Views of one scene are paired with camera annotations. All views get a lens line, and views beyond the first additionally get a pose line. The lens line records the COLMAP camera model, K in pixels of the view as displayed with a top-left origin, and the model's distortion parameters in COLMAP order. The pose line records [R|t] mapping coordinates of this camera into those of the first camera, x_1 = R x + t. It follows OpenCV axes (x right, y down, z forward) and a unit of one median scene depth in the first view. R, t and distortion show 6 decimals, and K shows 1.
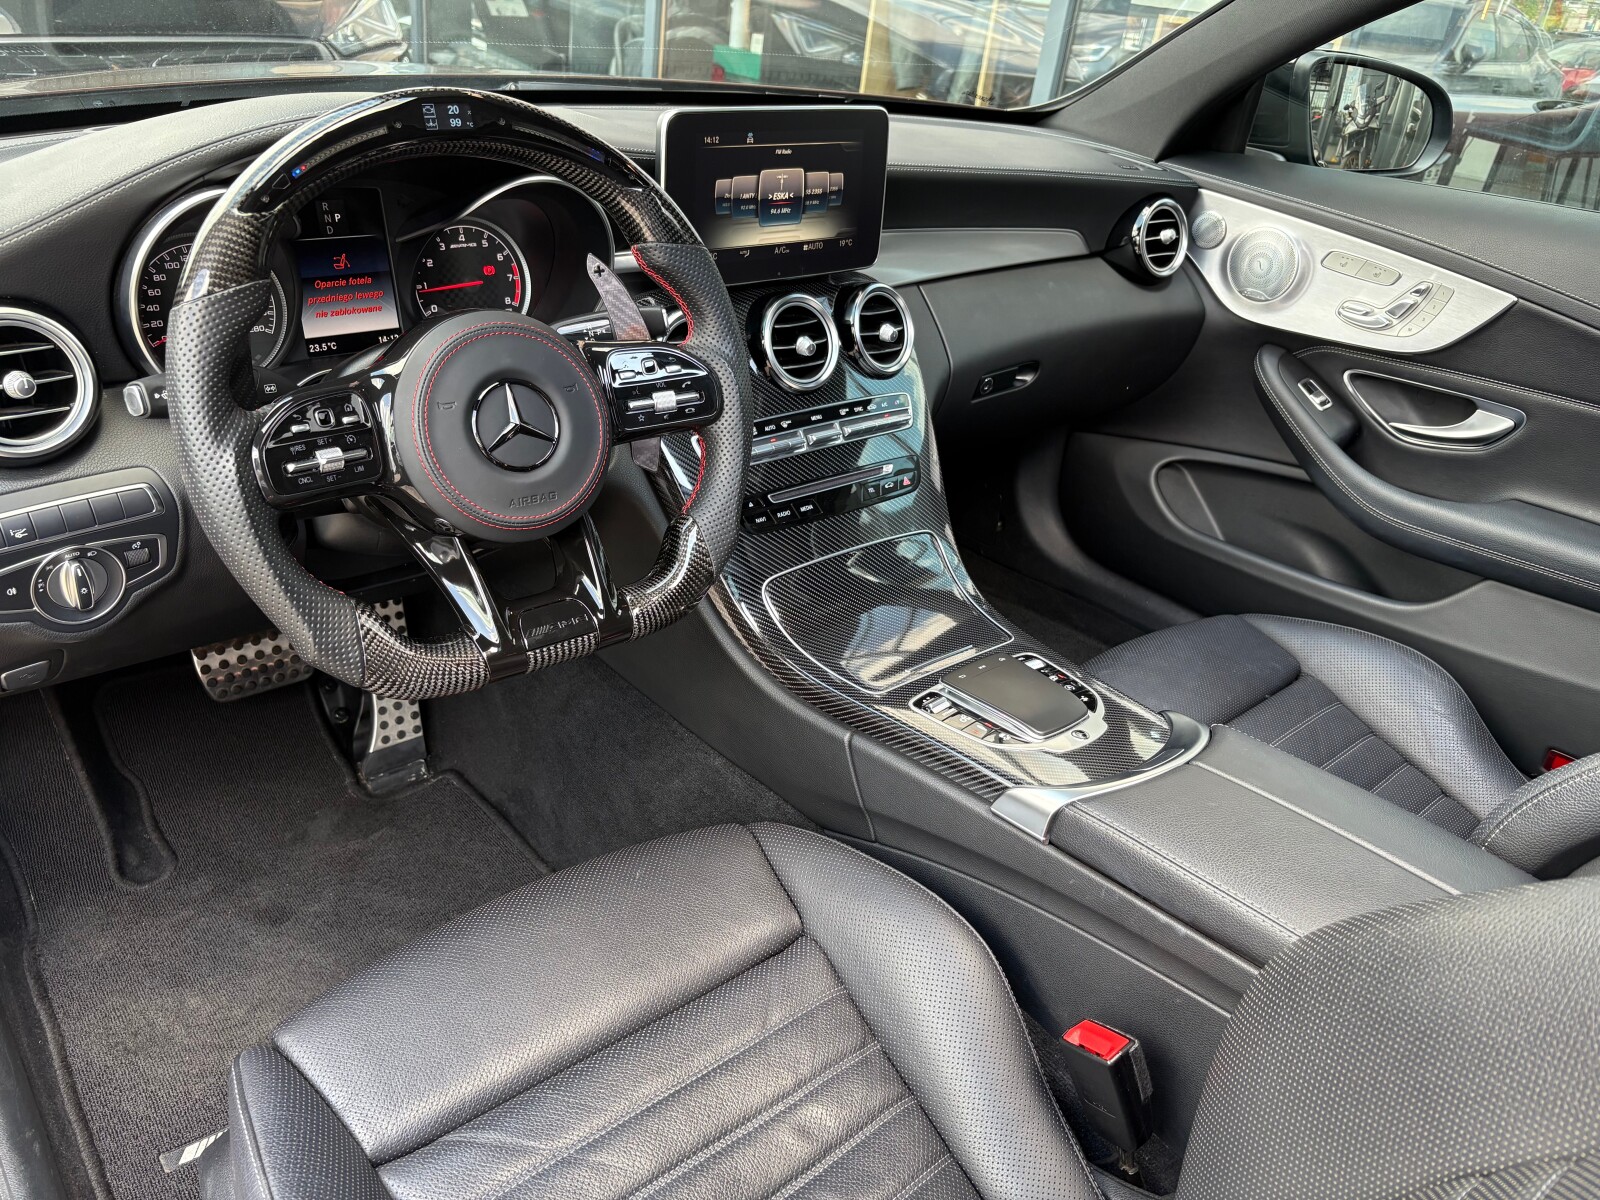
lens RADIAL K [[1251.7, 0, 813.2], [0, 1251.7, 593.2], [0, 0, 1]] dist [0.007440, 0.002094]
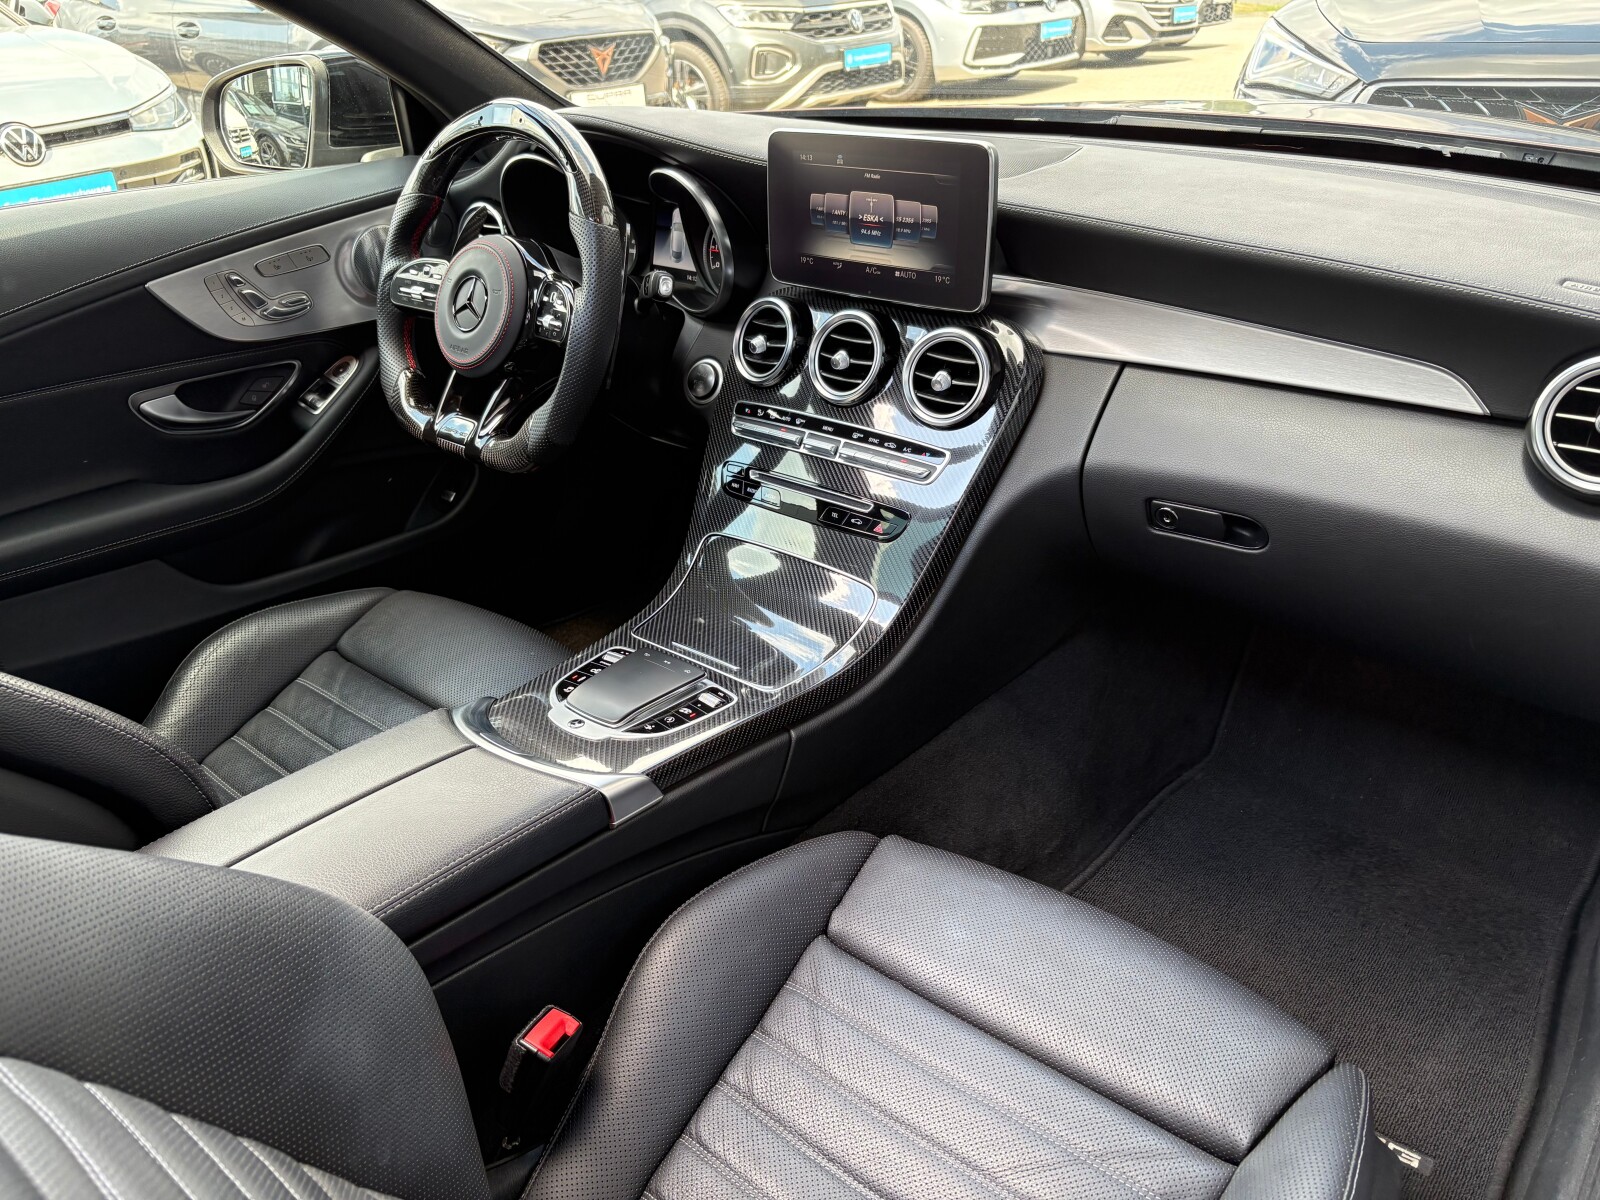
lens RADIAL K [[1241.0, 0, 900.6], [0, 1241.0, 594.1], [0, 0, 1]] dist [0.011922, 0.006551]
pose [[0.178092, 0.372451, -0.910804, 1.029853], [-0.405173, 0.871250, 0.277052, -0.338930], [0.896726, 0.319692, 0.306070, 0.801054]]
